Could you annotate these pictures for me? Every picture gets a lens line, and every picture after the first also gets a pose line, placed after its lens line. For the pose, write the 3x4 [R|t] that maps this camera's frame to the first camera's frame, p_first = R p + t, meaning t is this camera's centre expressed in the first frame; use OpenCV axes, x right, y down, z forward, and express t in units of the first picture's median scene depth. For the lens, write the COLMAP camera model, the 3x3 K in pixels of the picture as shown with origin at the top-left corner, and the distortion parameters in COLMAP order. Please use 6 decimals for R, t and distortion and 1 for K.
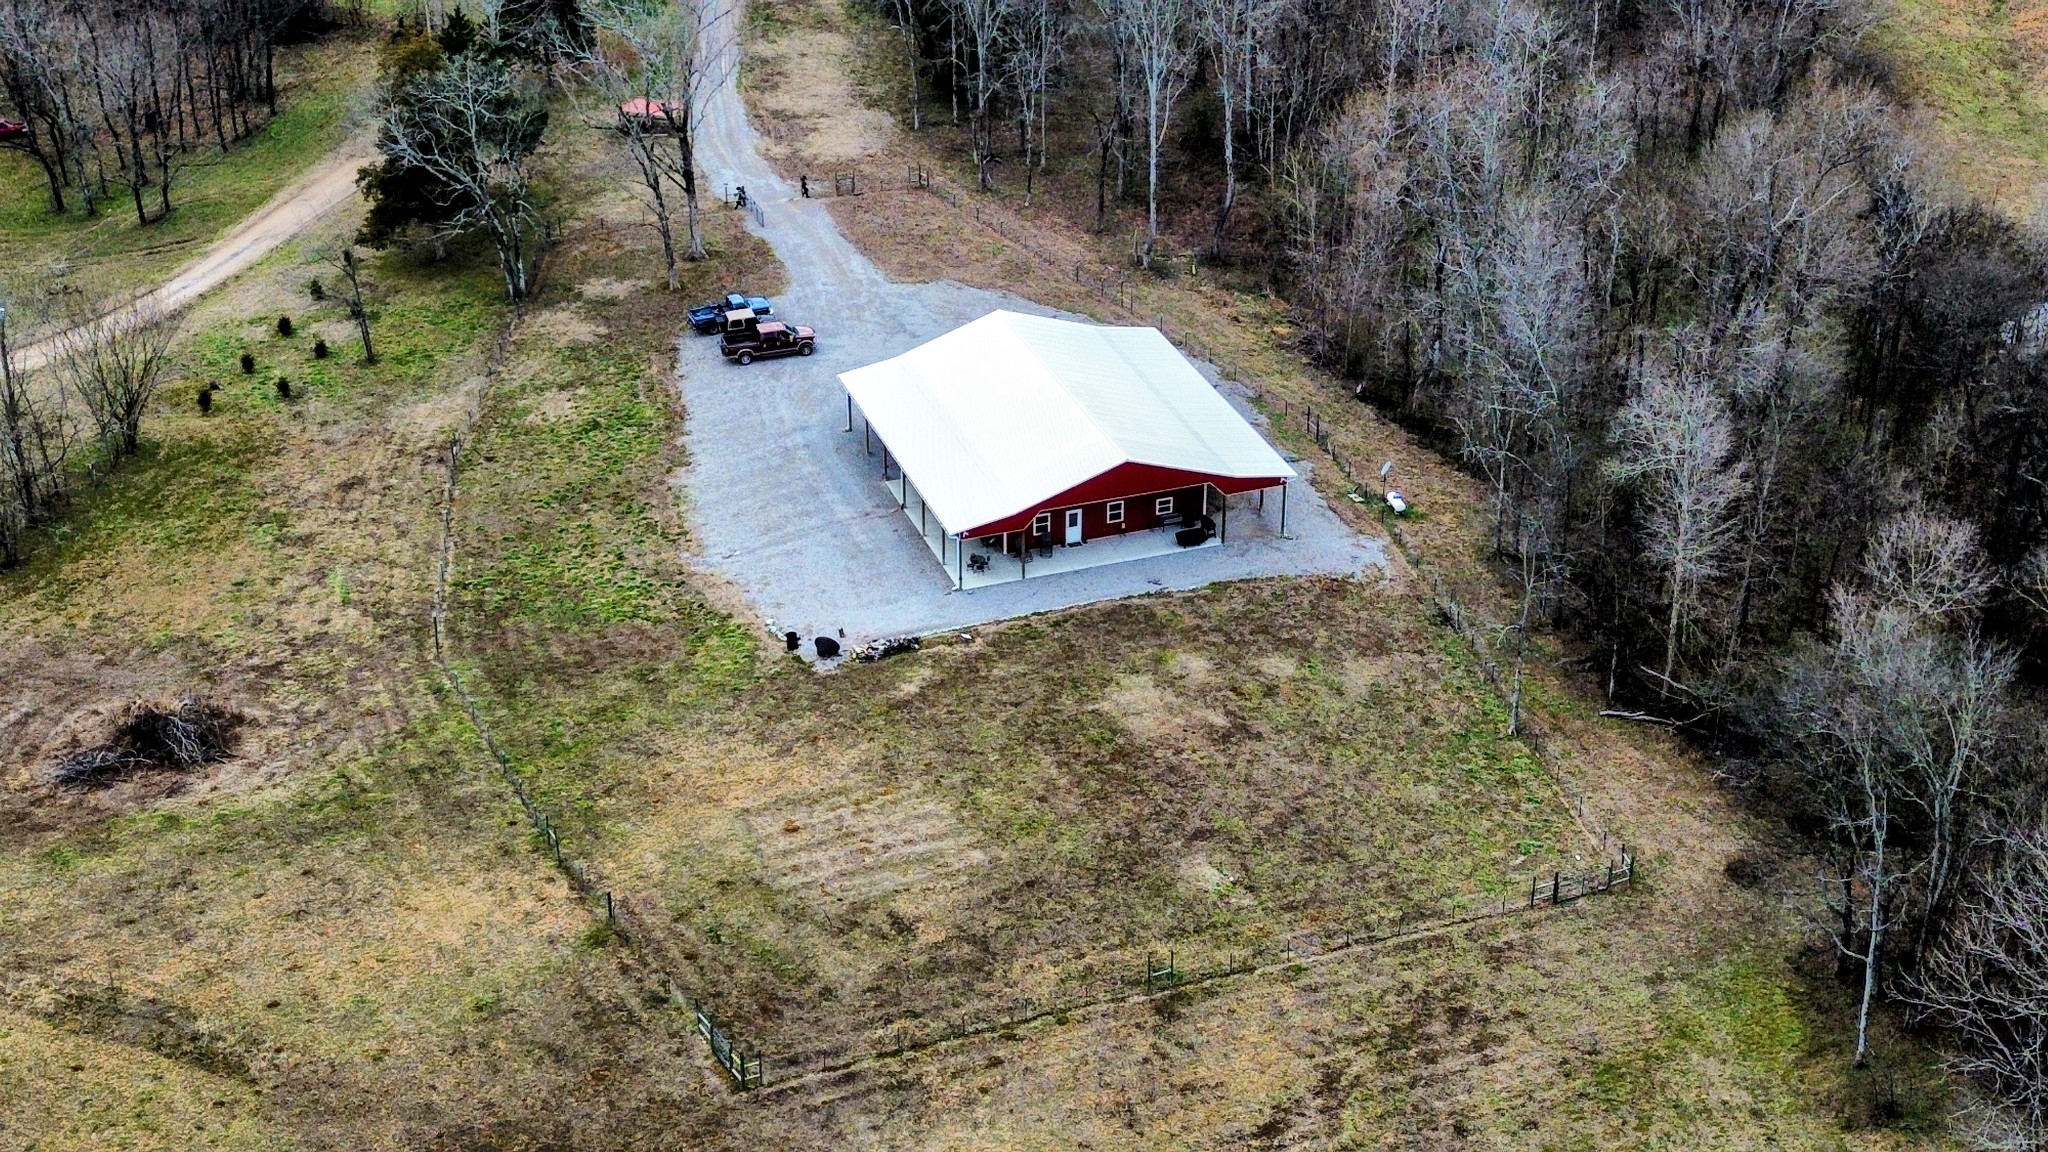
lens RADIAL K [[2882.7, 0, 1023.6], [0, 2882.7, 514.3], [0, 0, 1]] dist [0.103558, 0.000000]
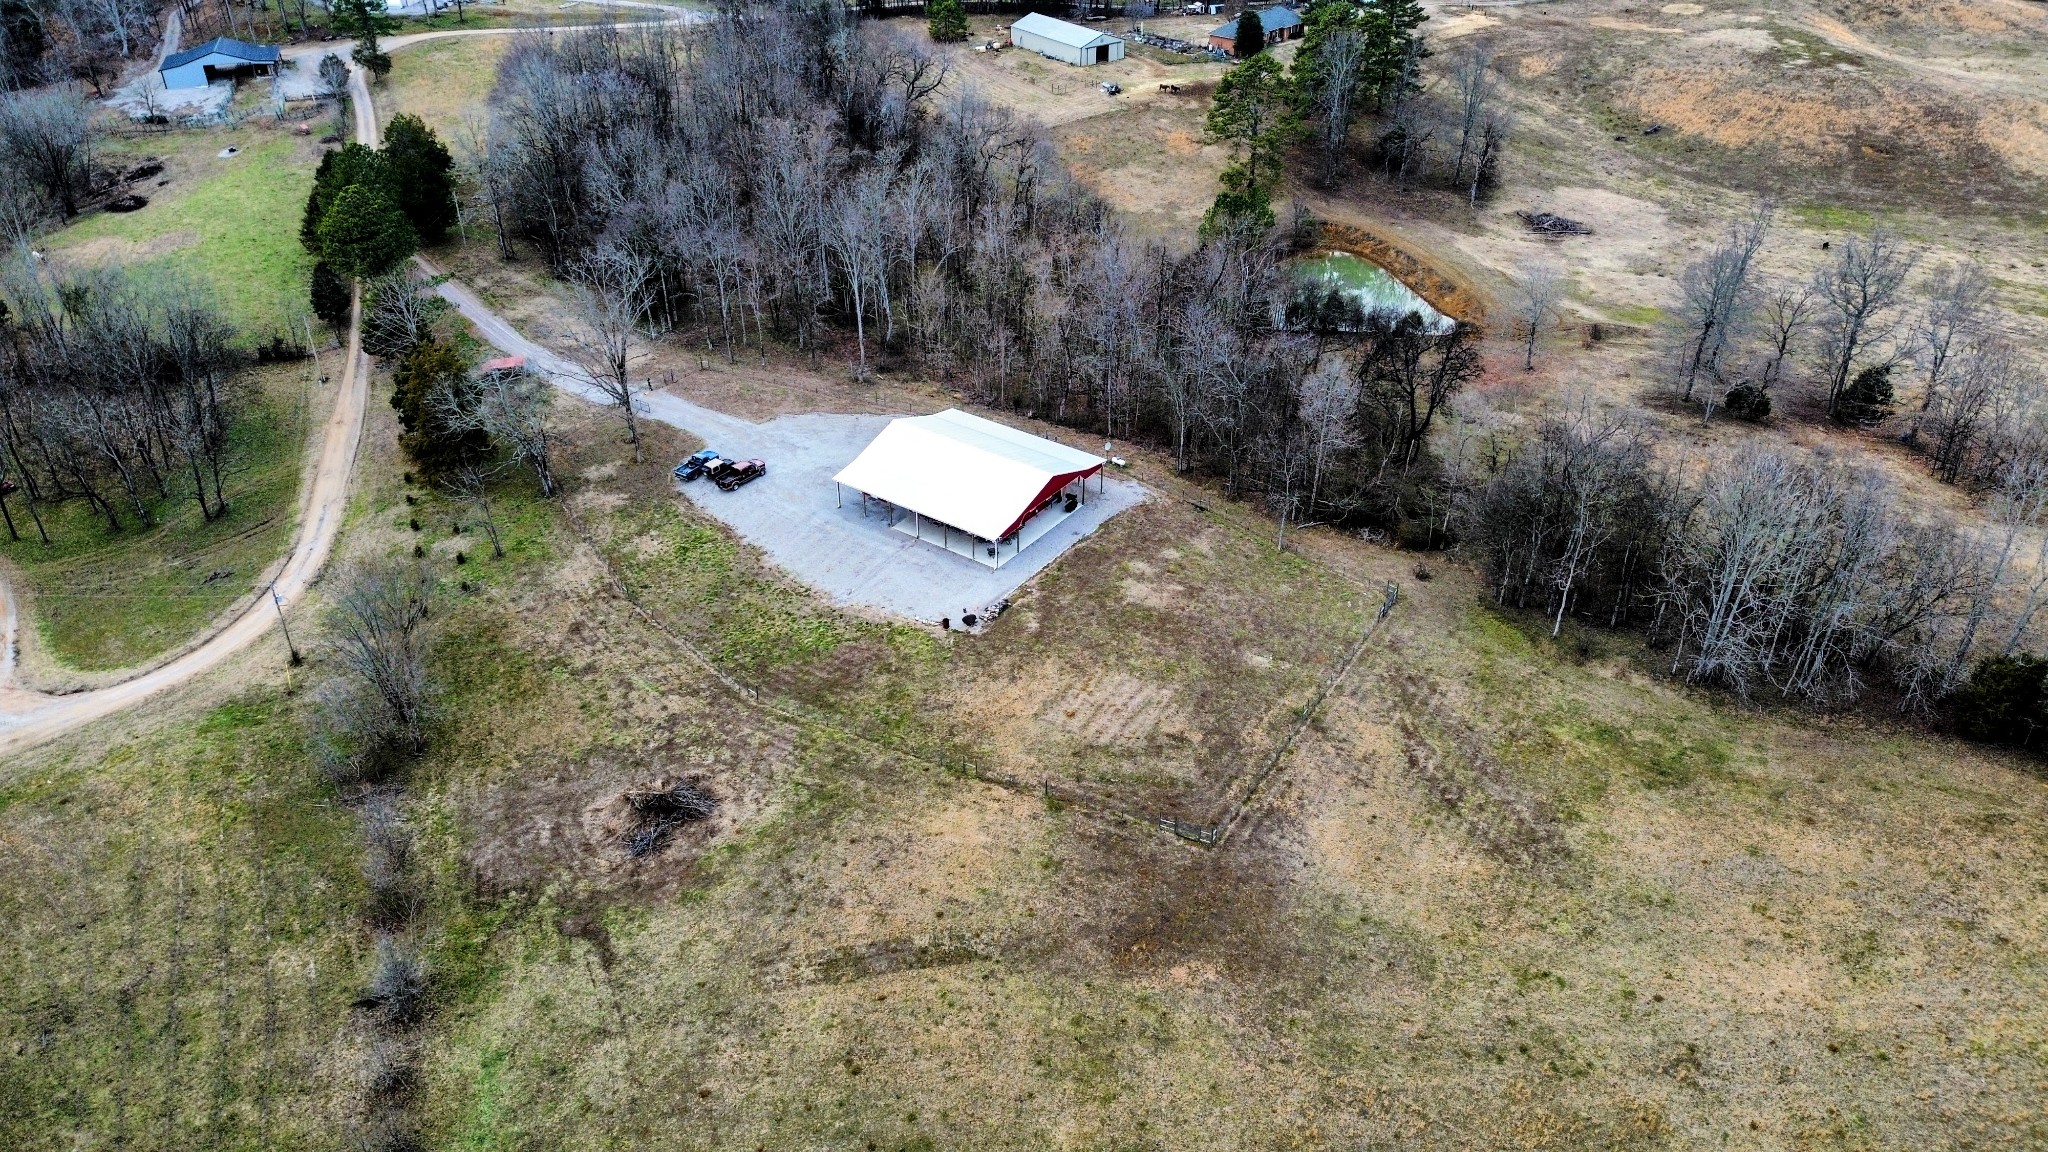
lens RADIAL K [[1436.5, 0, 1023.9], [0, 1436.5, 567.3], [0, 0, 1]] dist [0.079737, -0.084479]
pose [[0.823000, -0.306258, 0.478412, -0.475884], [0.266707, 0.951942, 0.150581, -0.114886], [-0.501537, 0.003668, 0.865129, 0.220750]]
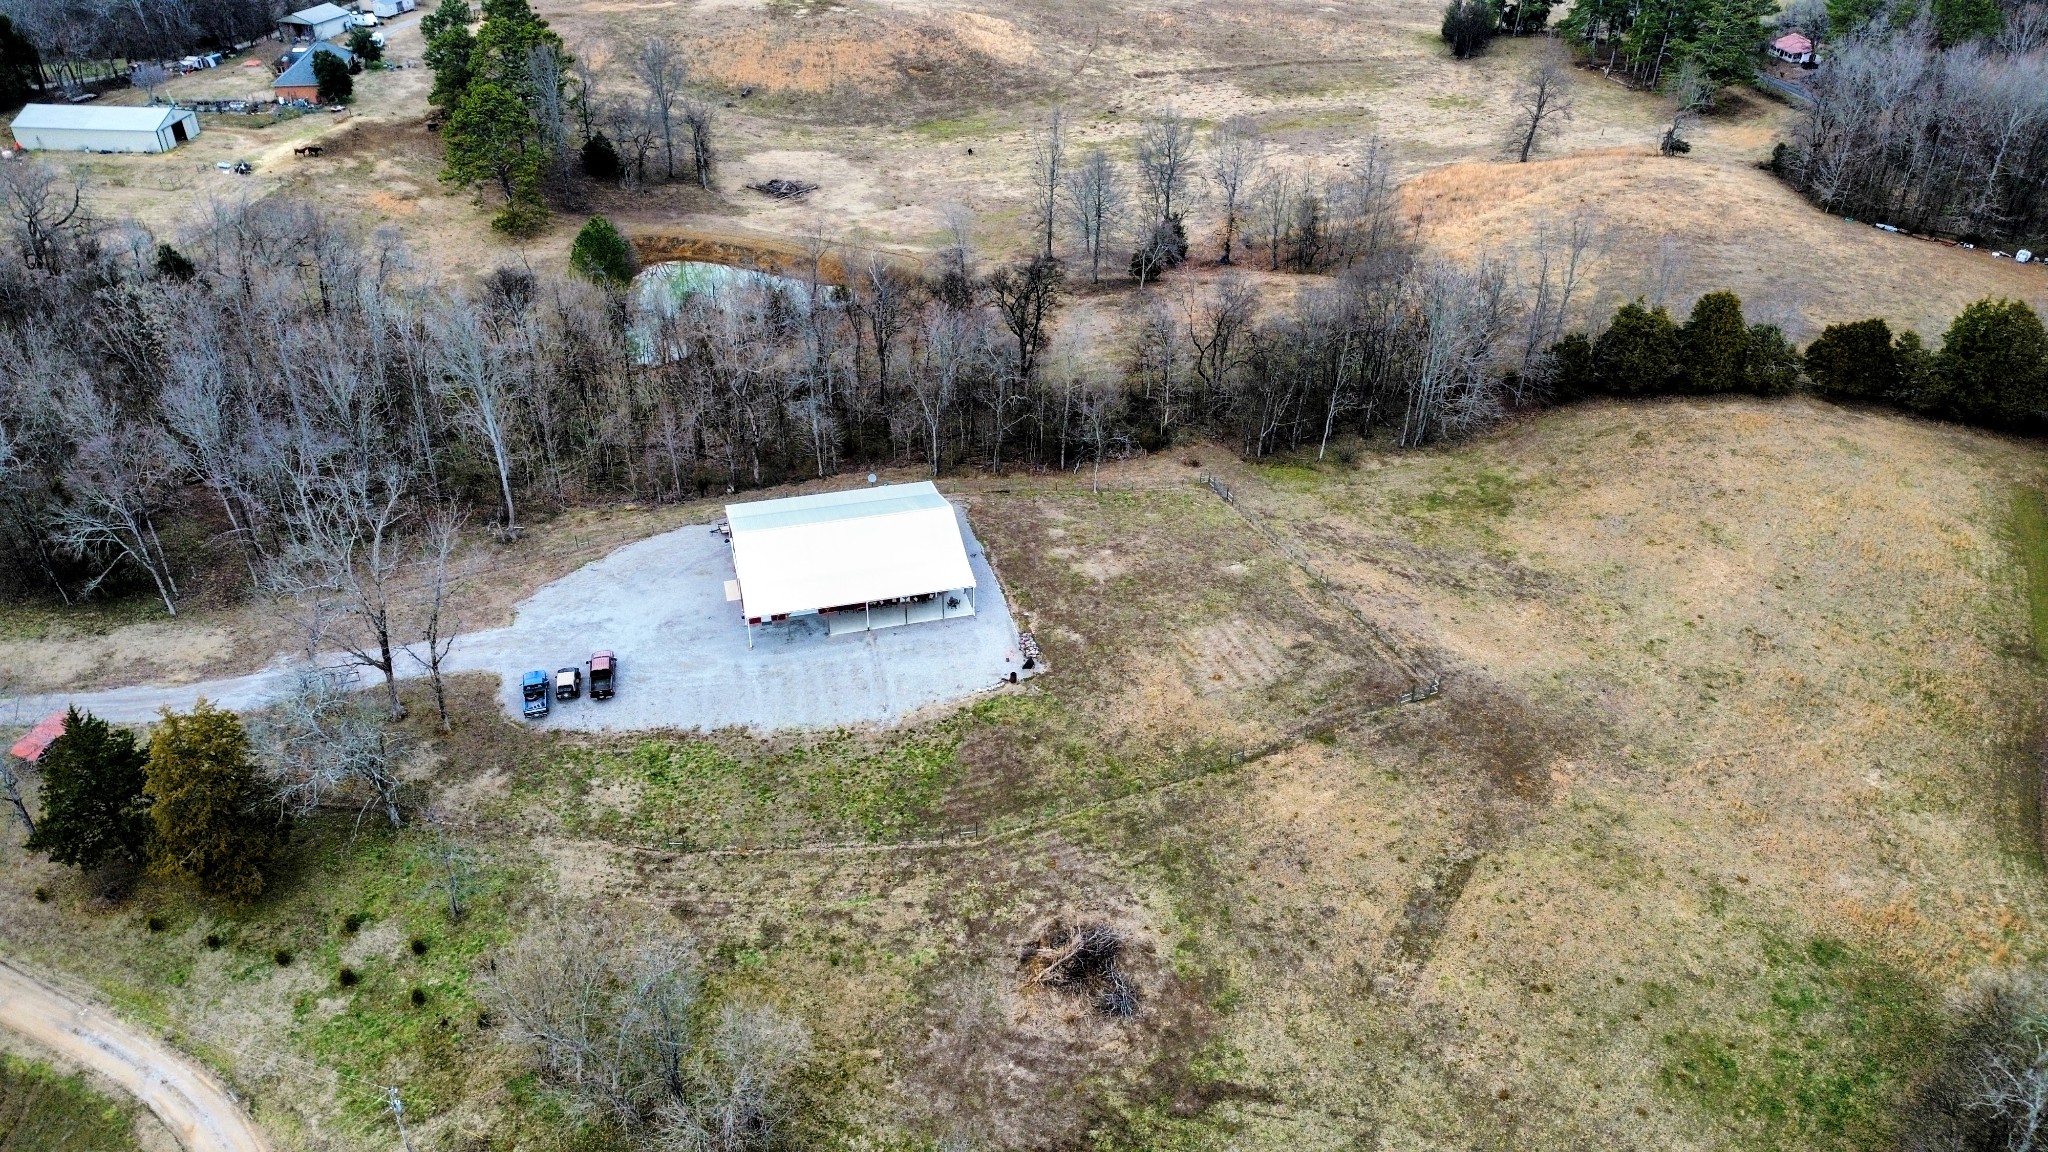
lens RADIAL K [[1436.5, 0, 1024.0], [0, 1436.5, 558.9], [0, 0, 1]] dist [0.079737, -0.084479]
pose [[0.085060, -0.536049, 0.839891, -0.784307], [0.462907, 0.767711, 0.443100, -0.397055], [-0.882316, 0.351101, 0.313442, 0.741996]]
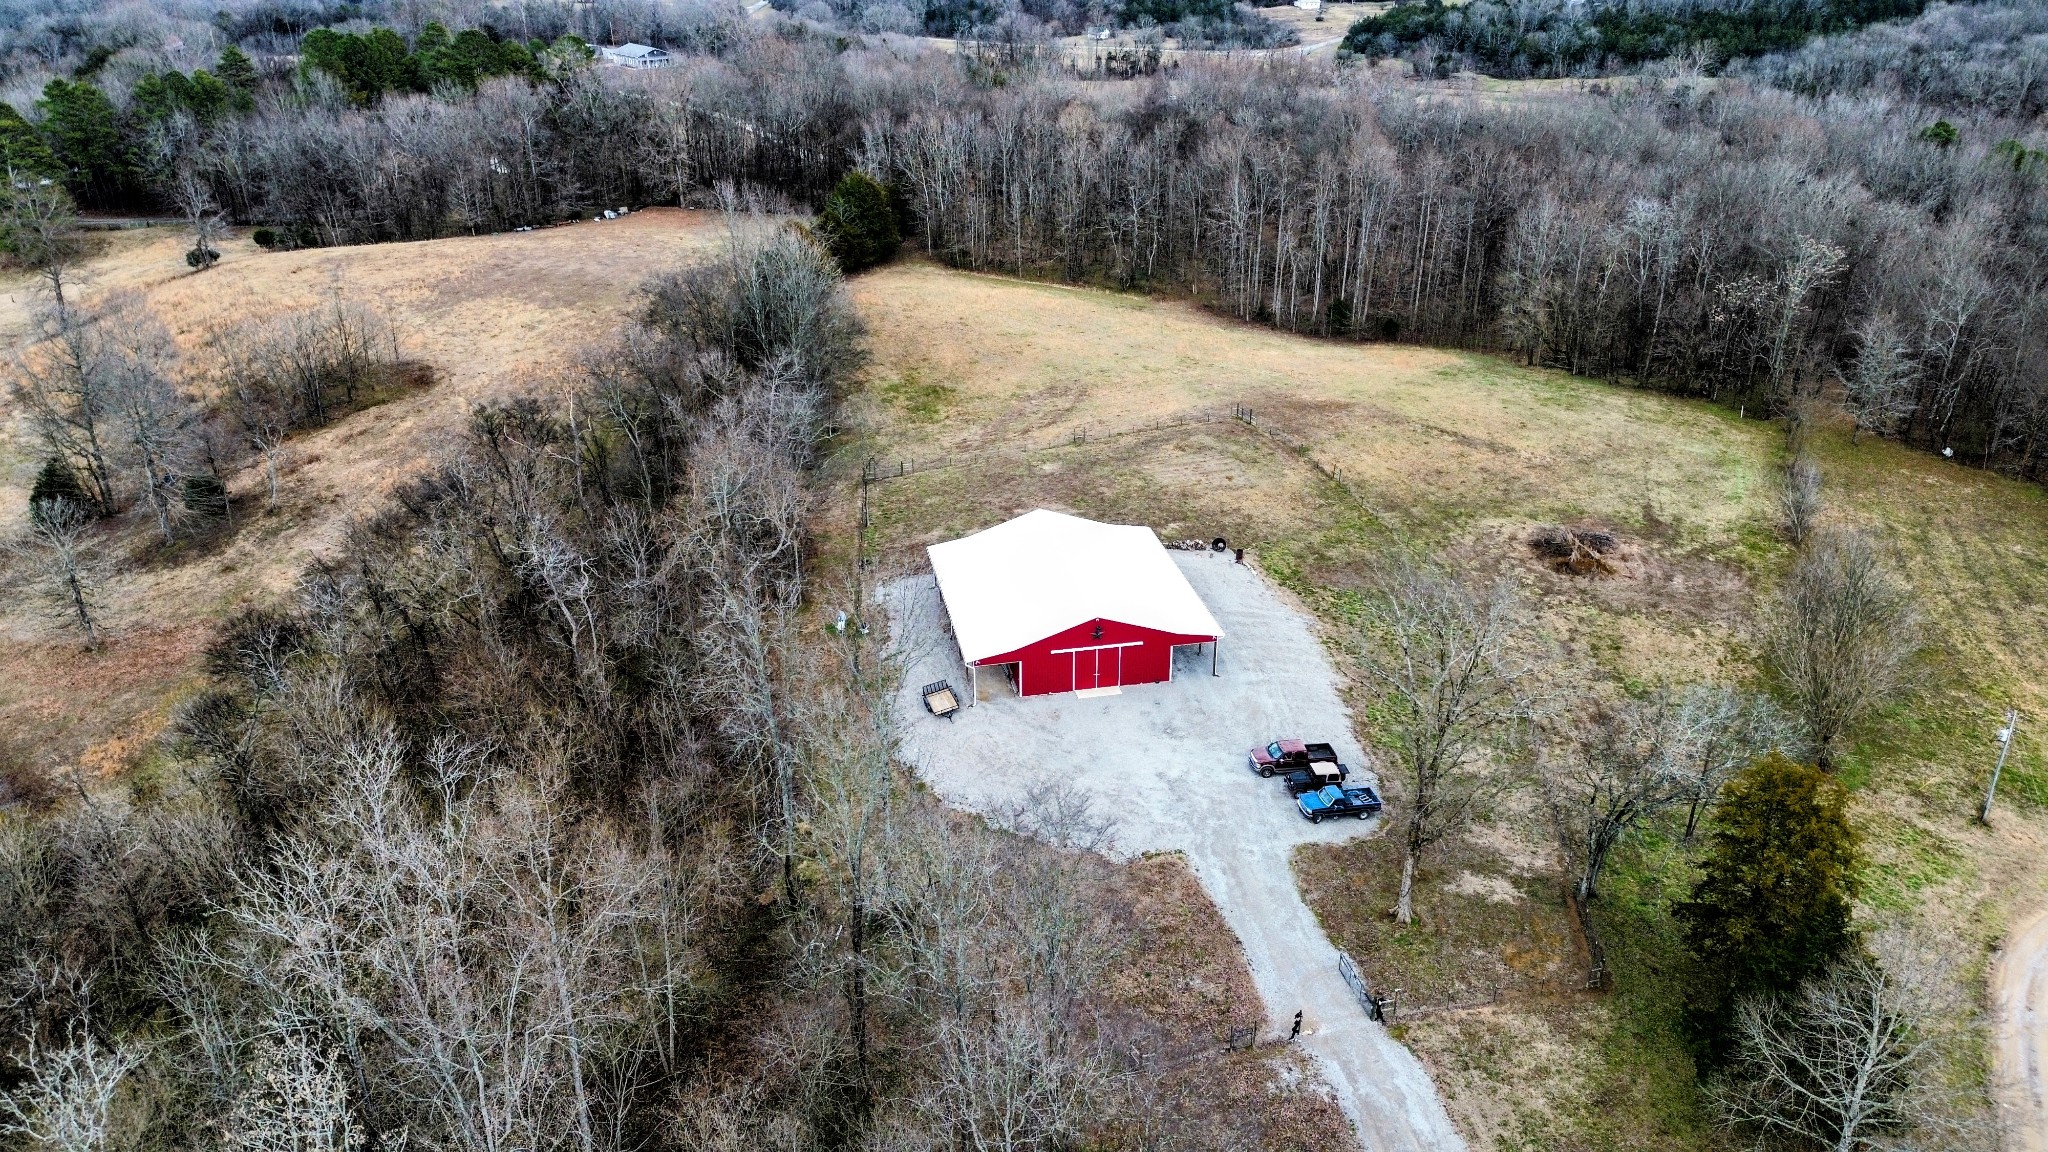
lens RADIAL K [[1436.5, 0, 1006.7], [0, 1436.5, 561.4], [0, 0, 1]] dist [0.079737, -0.084479]
pose [[-0.988095, -0.058892, 0.142128, -0.067690], [0.079376, 0.596224, 0.798884, -0.705063], [-0.131788, 0.800655, -0.584452, 1.615923]]
